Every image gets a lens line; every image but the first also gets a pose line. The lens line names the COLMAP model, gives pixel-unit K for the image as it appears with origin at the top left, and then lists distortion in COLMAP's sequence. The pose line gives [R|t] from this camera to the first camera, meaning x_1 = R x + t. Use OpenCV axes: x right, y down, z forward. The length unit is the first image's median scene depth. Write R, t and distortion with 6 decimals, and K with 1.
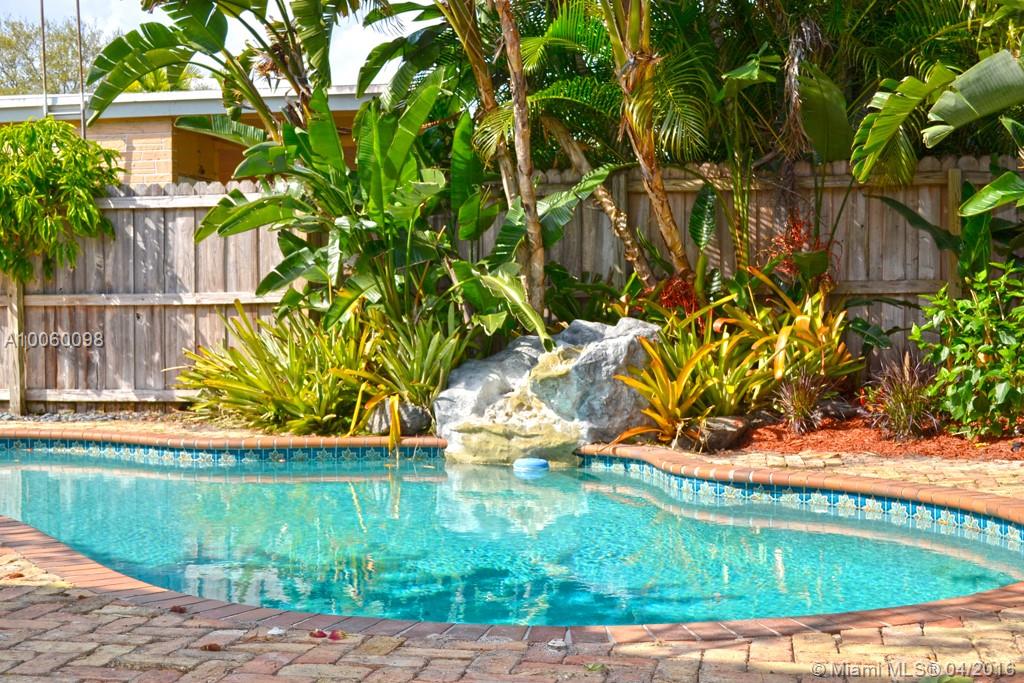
lens RADIAL K [[1312.4, 0, 511.7], [0, 1312.4, 342.7], [0, 0, 1]] dist [-0.027273, 0.000000]
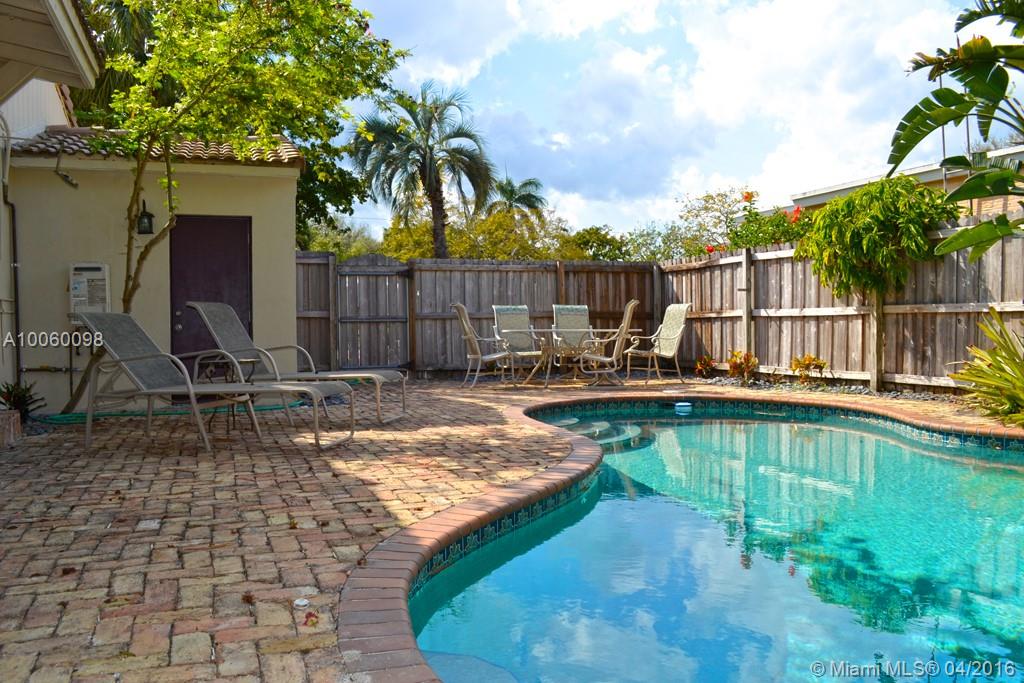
lens RADIAL K [[840.7, 0, 511.7], [0, 840.7, 335.7], [0, 0, 1]] dist [-0.004286, -0.001991]
pose [[0.607375, 0.016485, -0.794244, 0.103816], [-0.016991, 0.999826, 0.007758, -0.004574], [0.794234, 0.008783, 0.607549, 0.153116]]
